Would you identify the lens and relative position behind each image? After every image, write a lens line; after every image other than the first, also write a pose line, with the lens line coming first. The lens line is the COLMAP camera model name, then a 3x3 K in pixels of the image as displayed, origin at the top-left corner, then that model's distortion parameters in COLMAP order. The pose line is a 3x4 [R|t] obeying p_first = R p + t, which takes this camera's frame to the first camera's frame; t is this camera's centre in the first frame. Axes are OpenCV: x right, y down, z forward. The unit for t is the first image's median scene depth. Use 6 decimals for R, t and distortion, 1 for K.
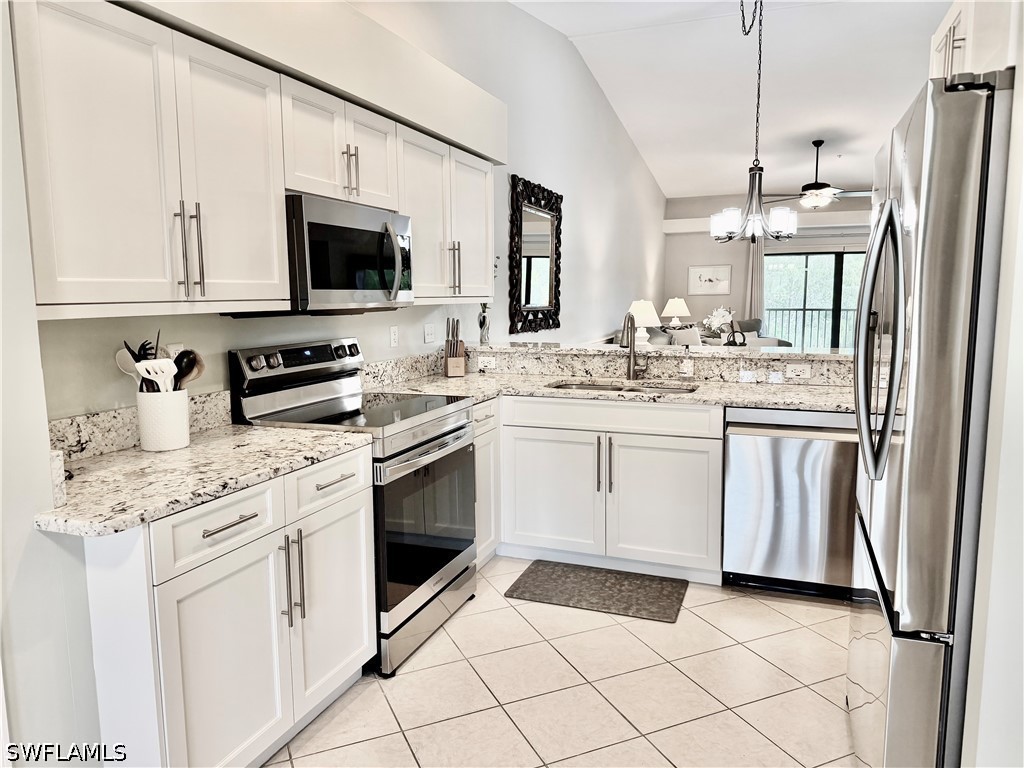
lens RADIAL K [[711.7, 0, 516.7], [0, 711.7, 377.8], [0, 0, 1]] dist [0.113482, -0.172020]
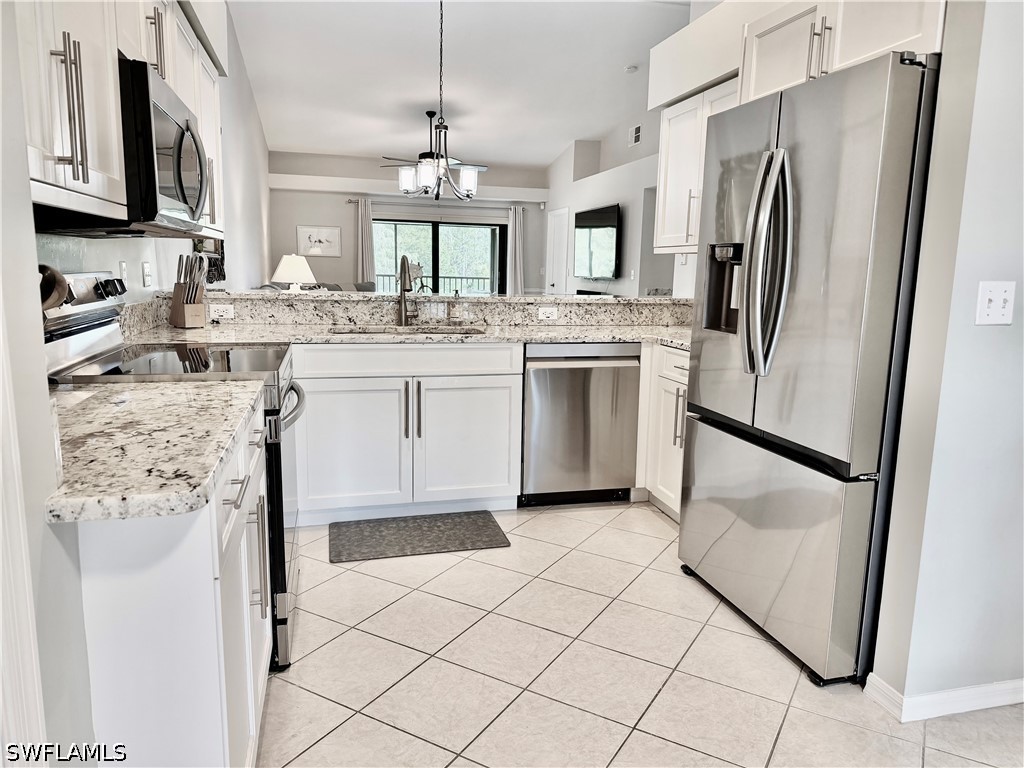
lens RADIAL K [[712.9, 0, 515.8], [0, 712.9, 386.1], [0, 0, 1]] dist [0.125872, -0.171254]
pose [[0.810688, -0.071513, 0.581094, -0.351583], [0.042431, 0.997079, 0.063511, 0.035396], [-0.583939, -0.026832, 0.811354, 0.136138]]
